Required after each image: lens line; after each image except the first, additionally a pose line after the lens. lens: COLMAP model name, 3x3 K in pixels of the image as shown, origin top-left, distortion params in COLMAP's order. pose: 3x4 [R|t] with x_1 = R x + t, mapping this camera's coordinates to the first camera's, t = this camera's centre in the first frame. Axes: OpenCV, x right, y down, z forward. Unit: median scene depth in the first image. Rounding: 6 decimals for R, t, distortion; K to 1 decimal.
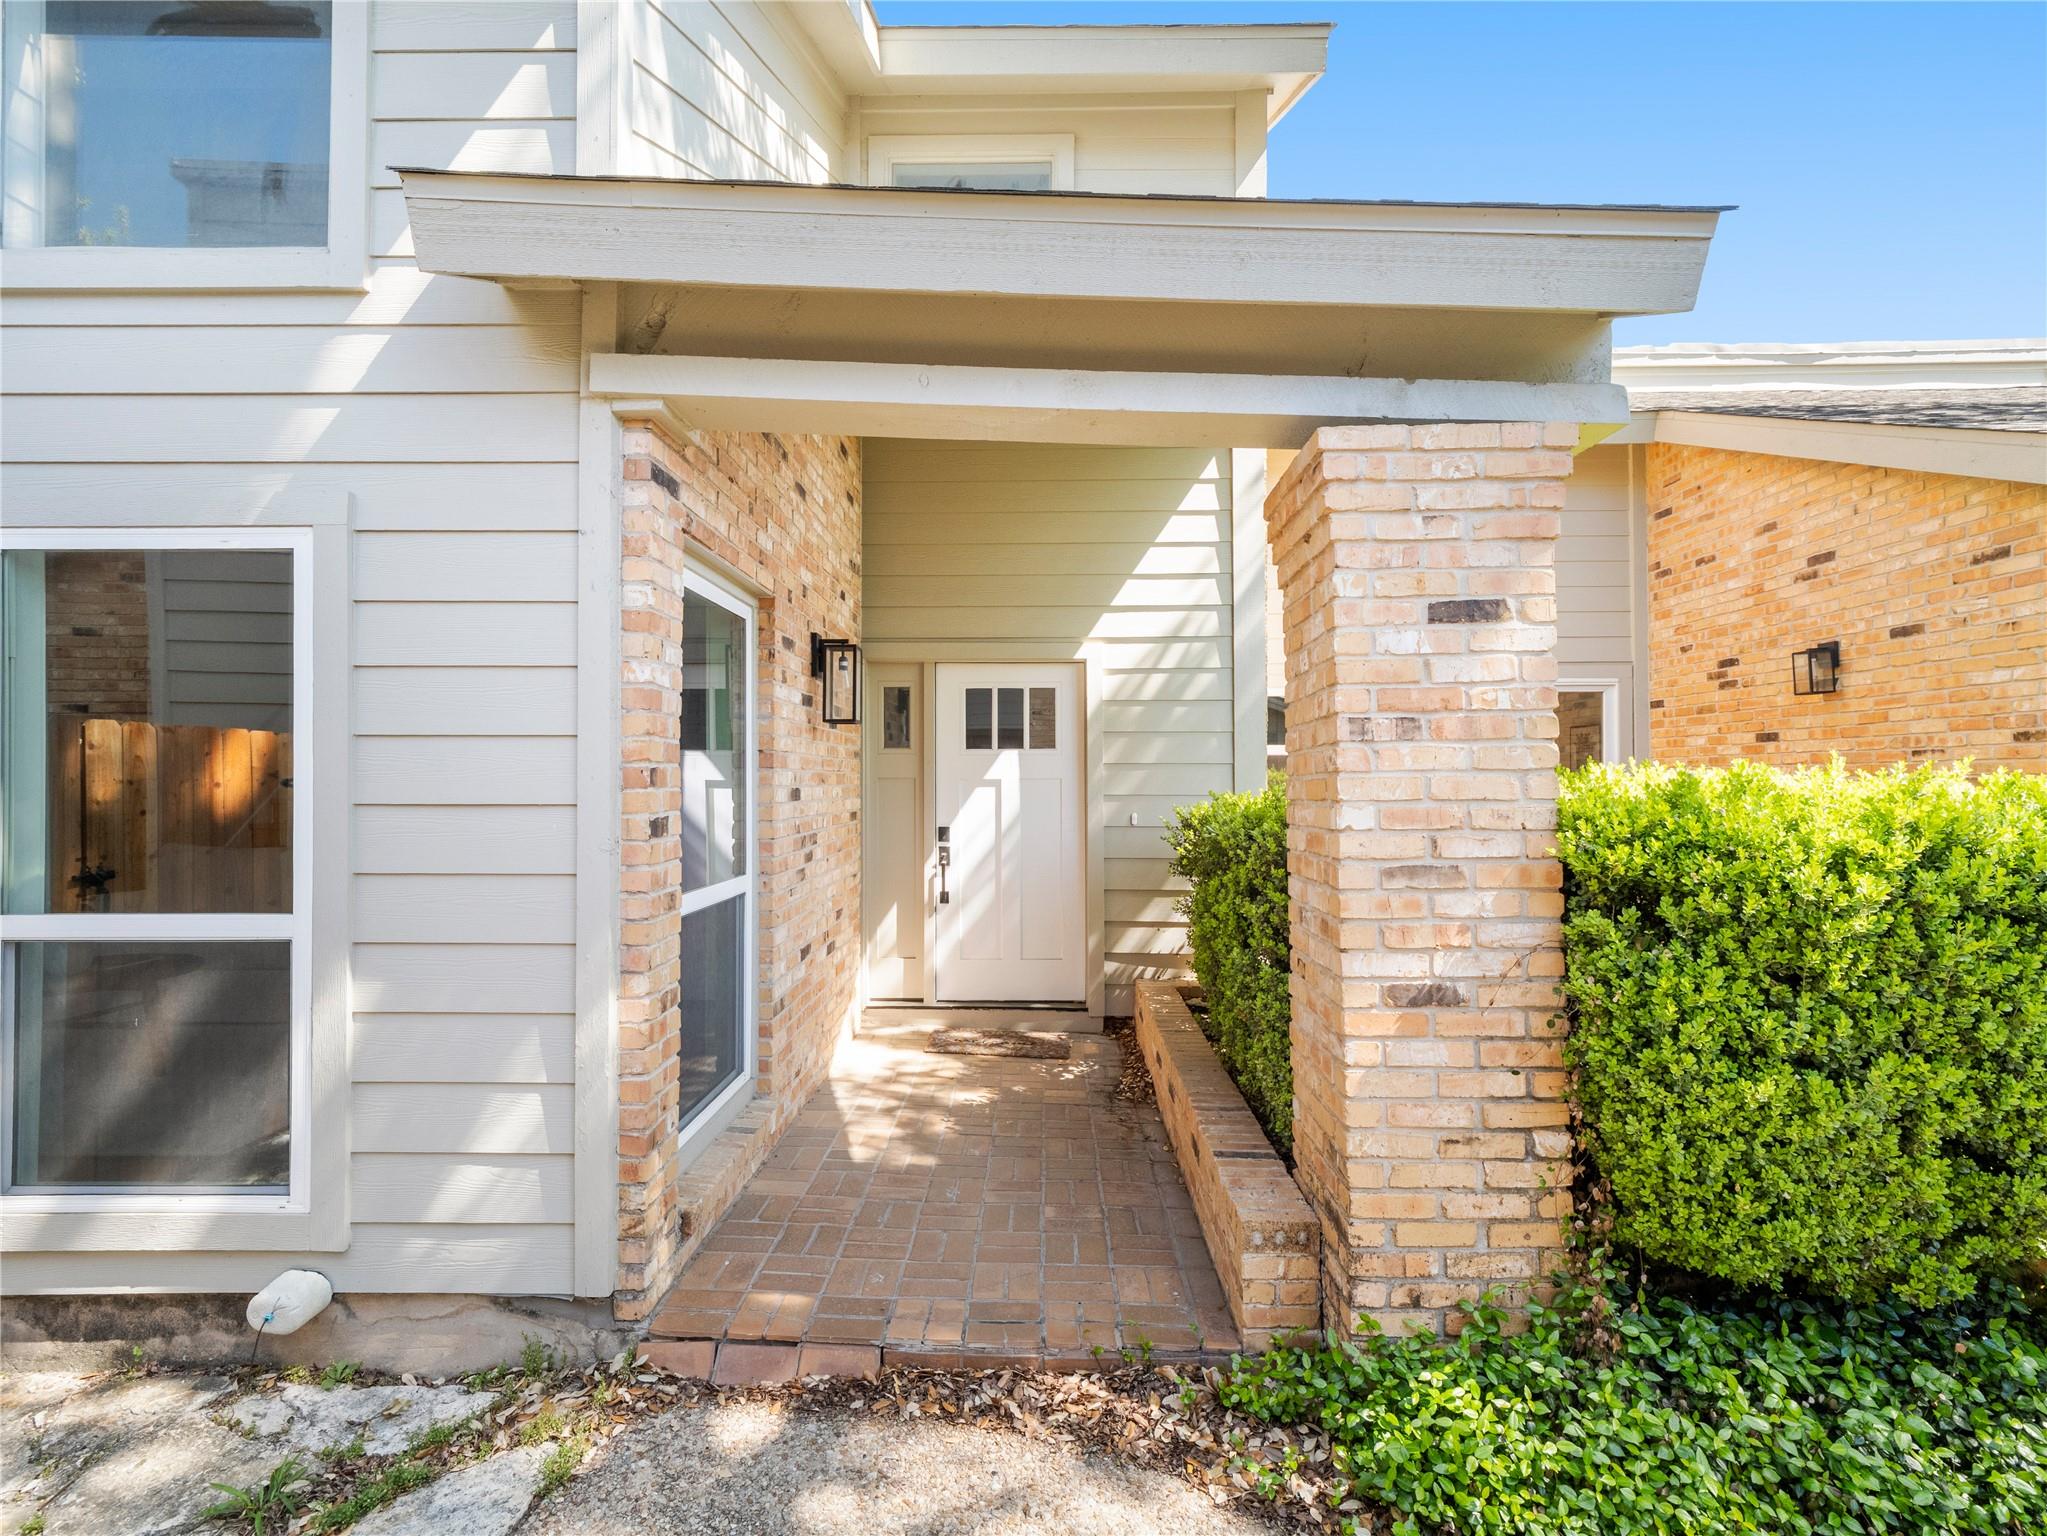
lens RADIAL K [[998.4, 0, 1023.5], [0, 998.4, 768.0], [0, 0, 1]] dist [-0.003046, -0.008165]
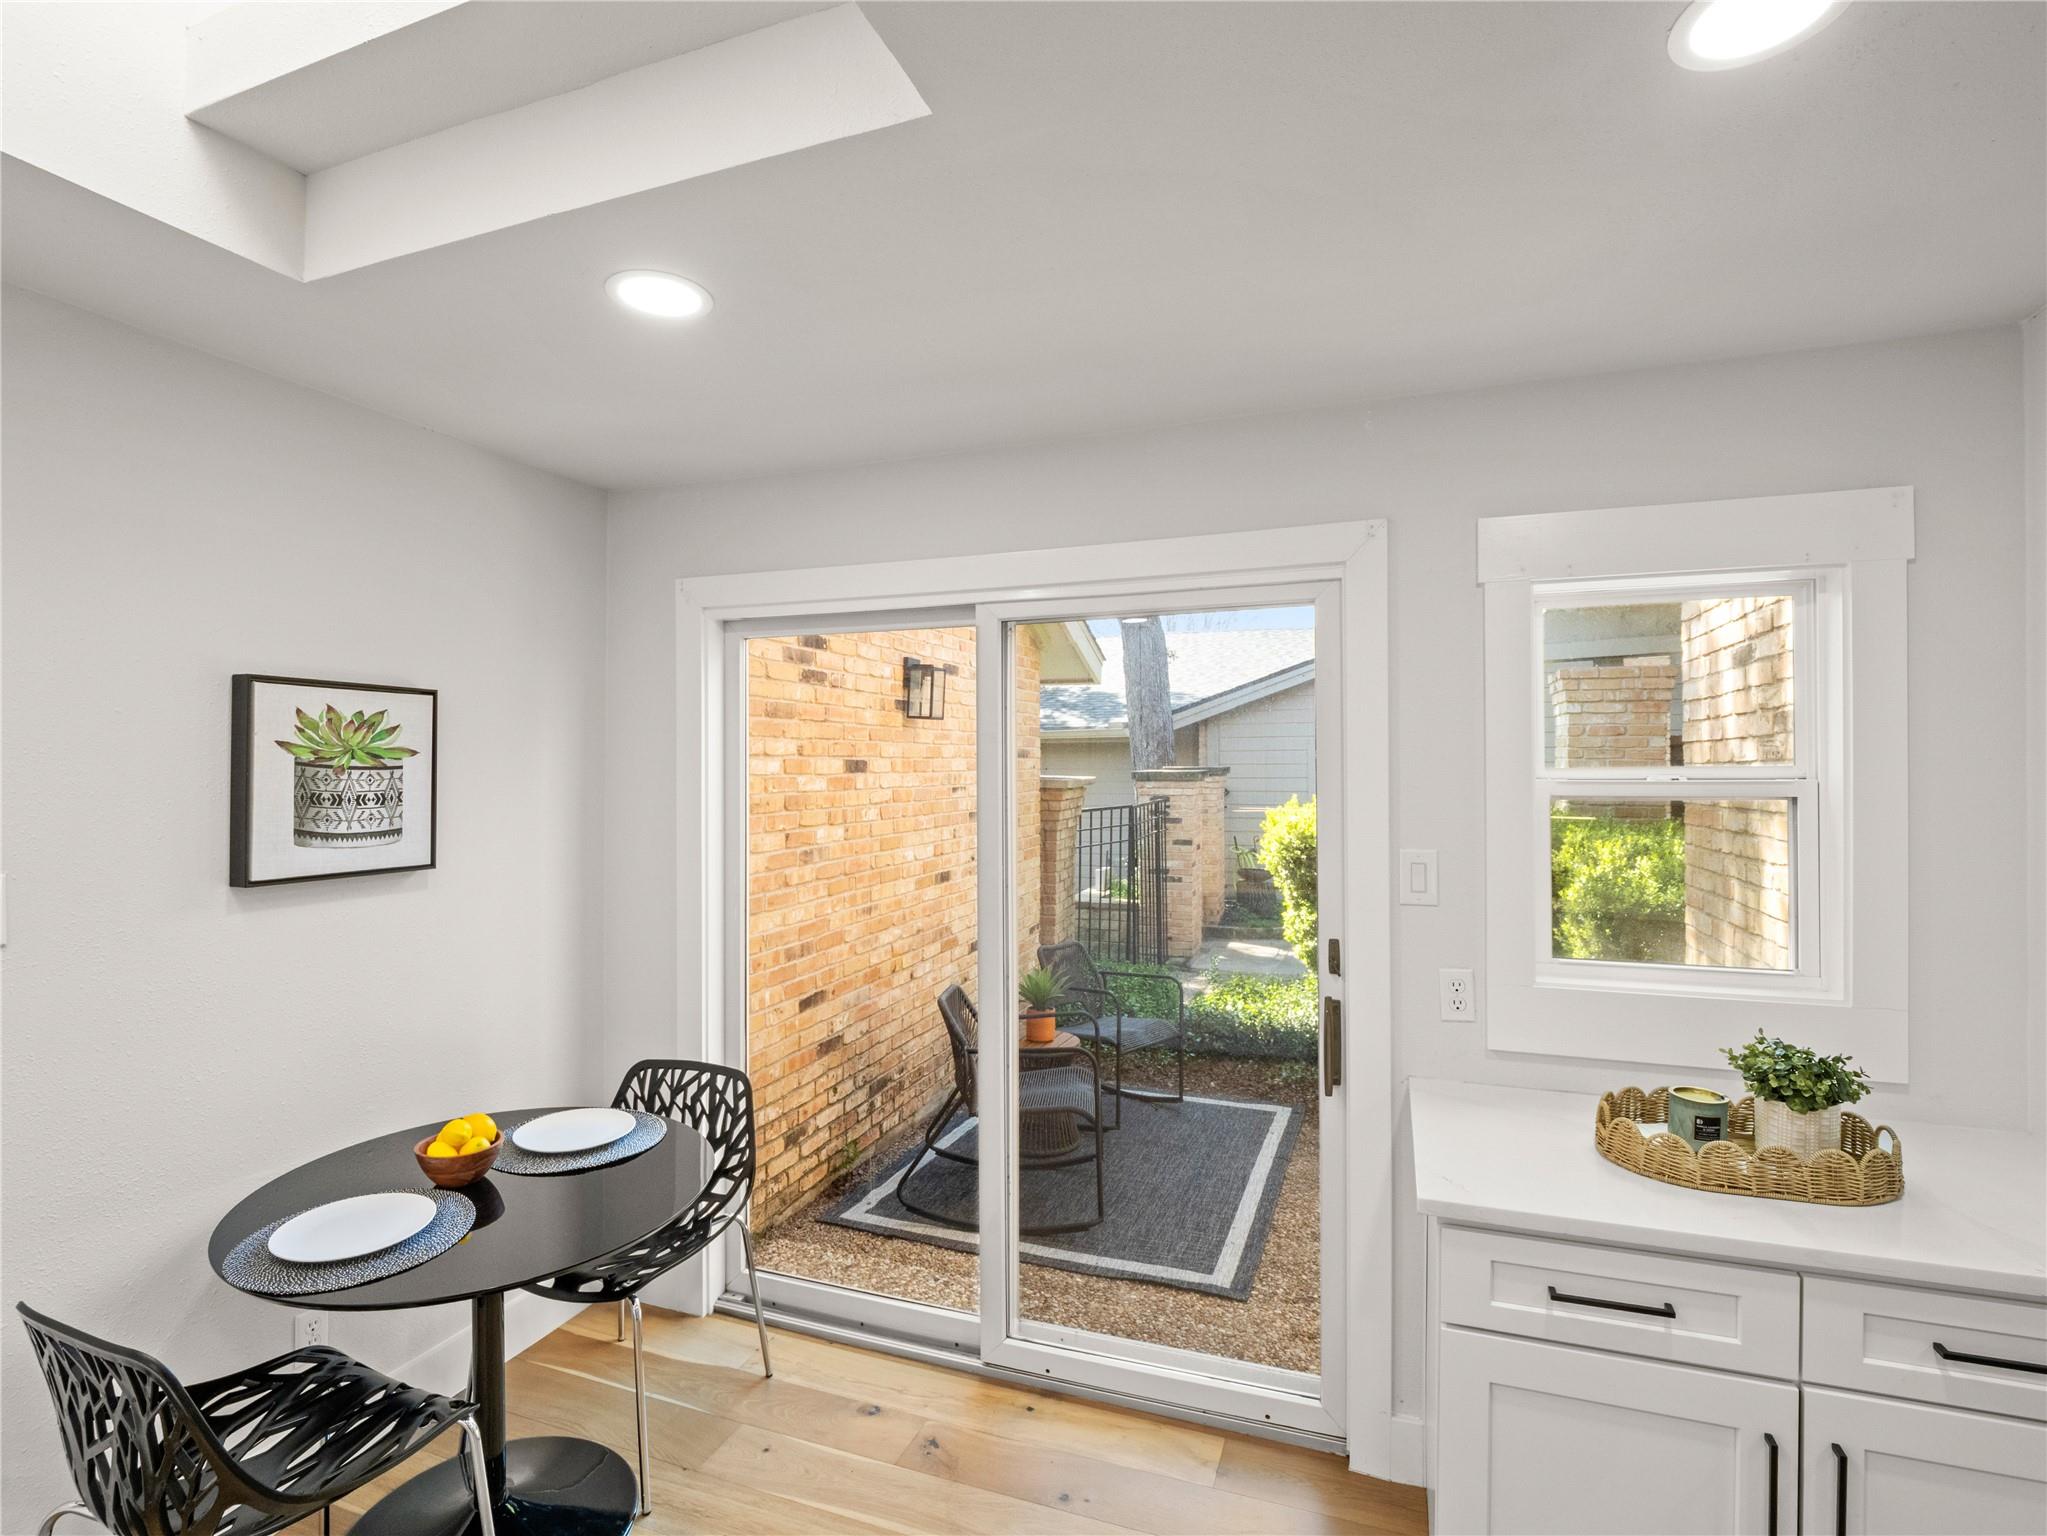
lens RADIAL K [[998.4, 0, 1023.5], [0, 998.4, 768.0], [0, 0, 1]] dist [-0.003046, -0.008165]
pose [[-0.938081, 0.005485, 0.346372, 0.395720], [0.001476, 0.999929, -0.011837, -0.021425], [-0.346413, -0.010593, -0.938022, 1.621586]]
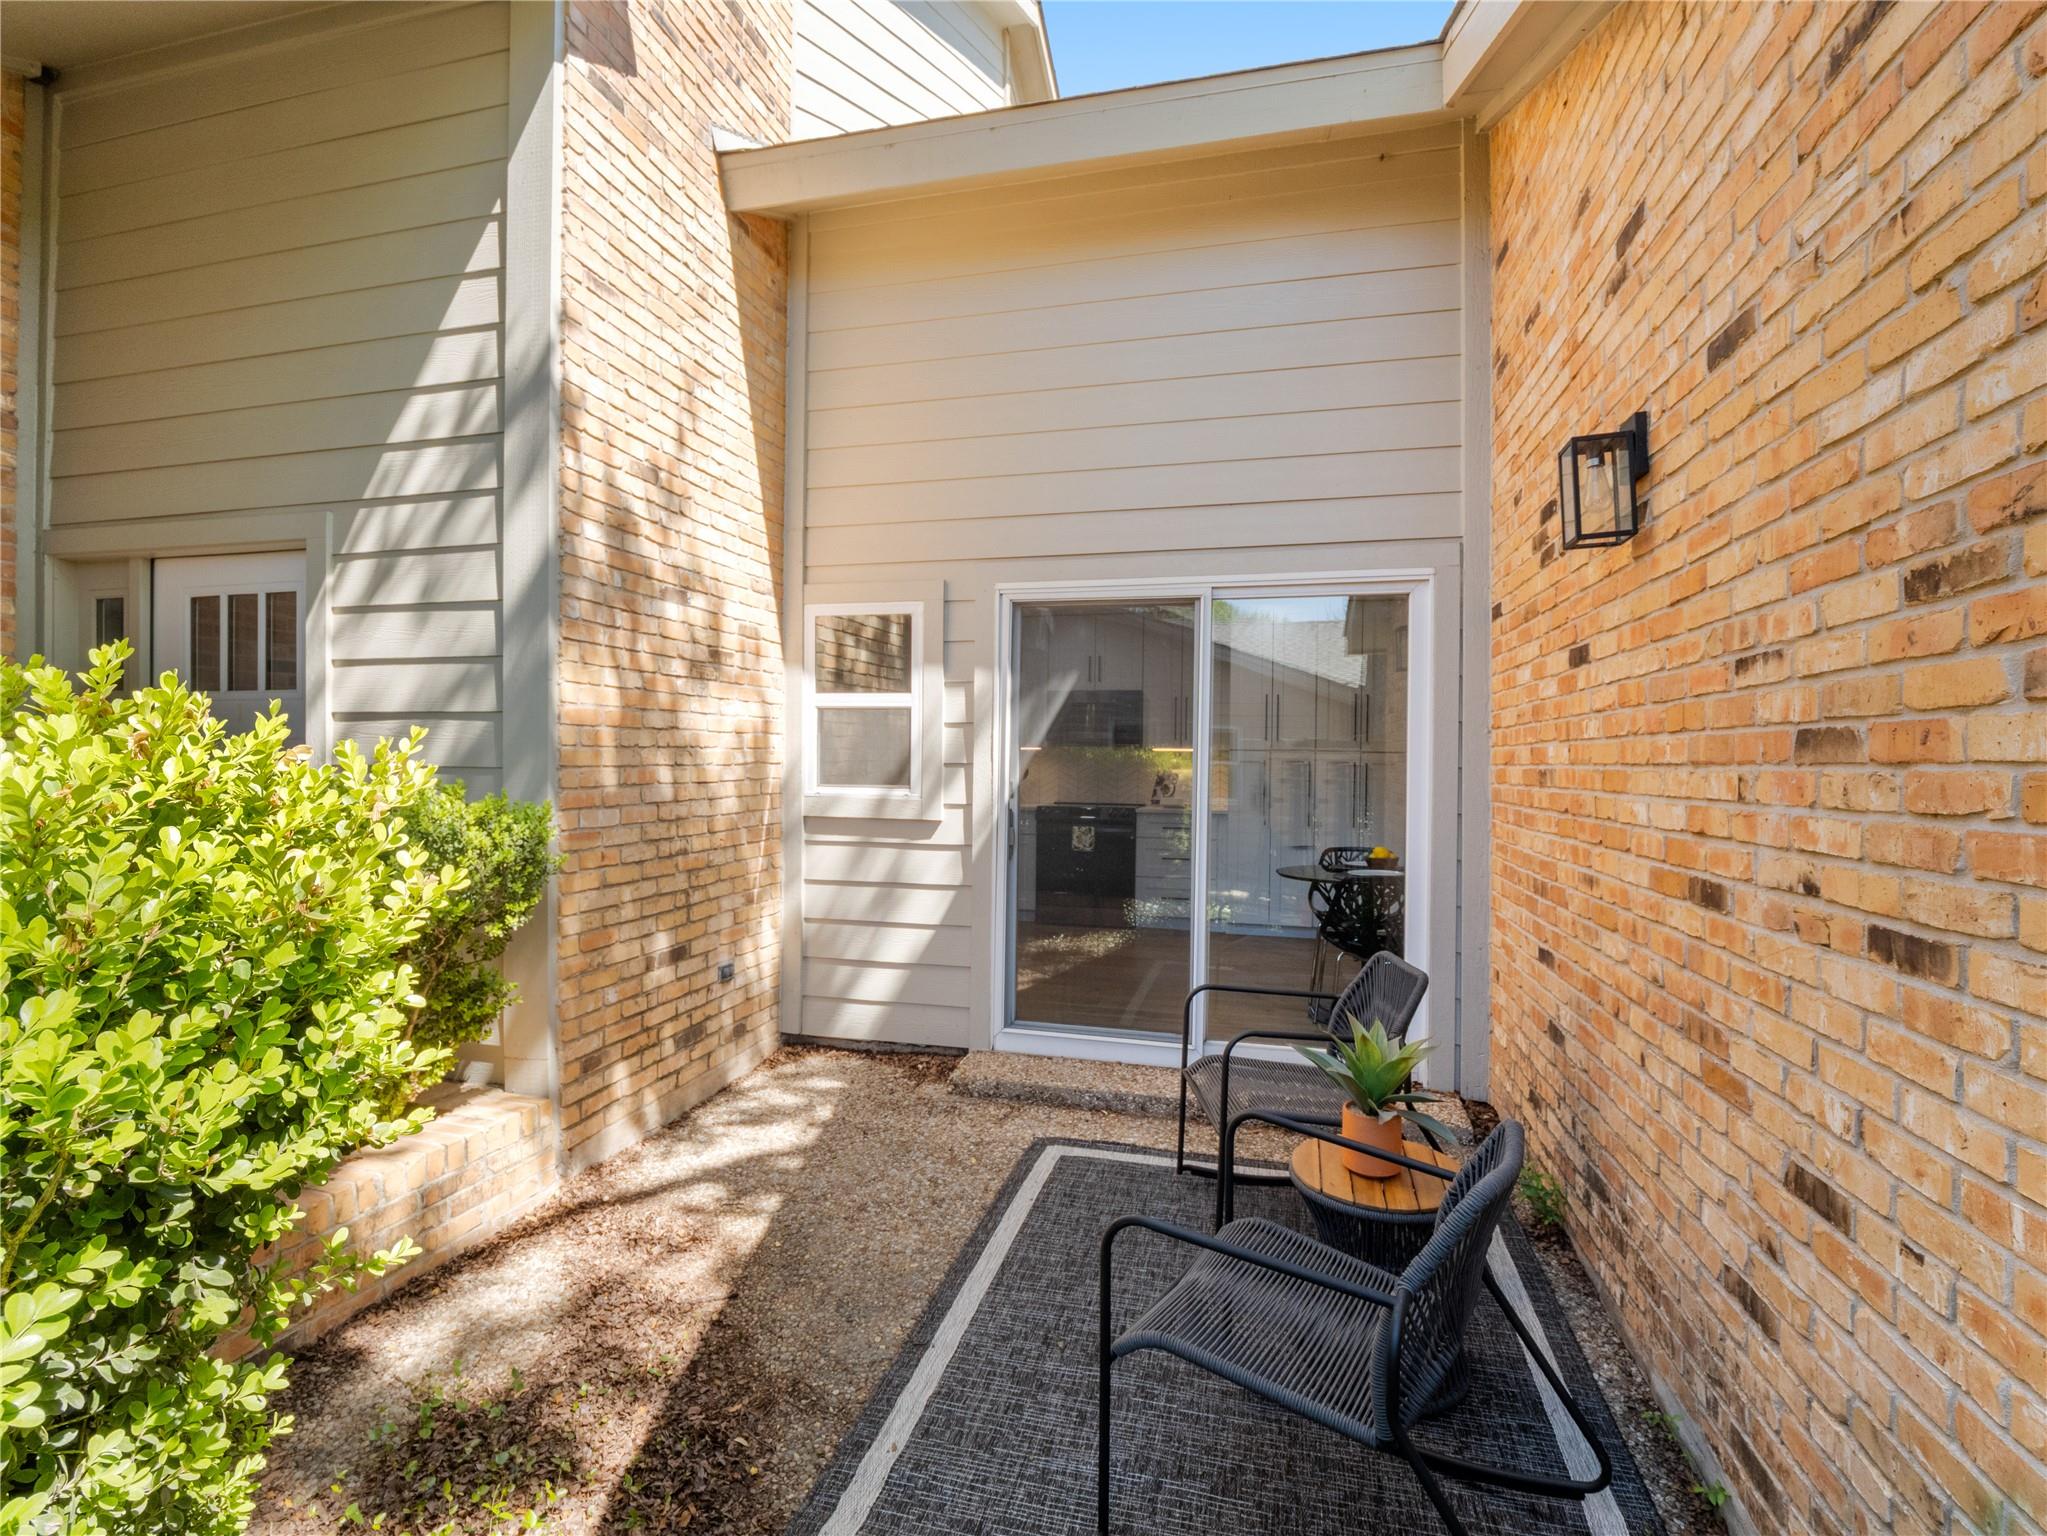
lens RADIAL K [[998.4, 0, 1023.5], [0, 998.4, 768.0], [0, 0, 1]] dist [-0.003046, -0.008165]
pose [[0.967220, 0.014229, -0.253542, 0.616645], [-0.009300, 0.999744, 0.020629, 0.014350], [0.253771, -0.017595, 0.967104, 0.480516]]
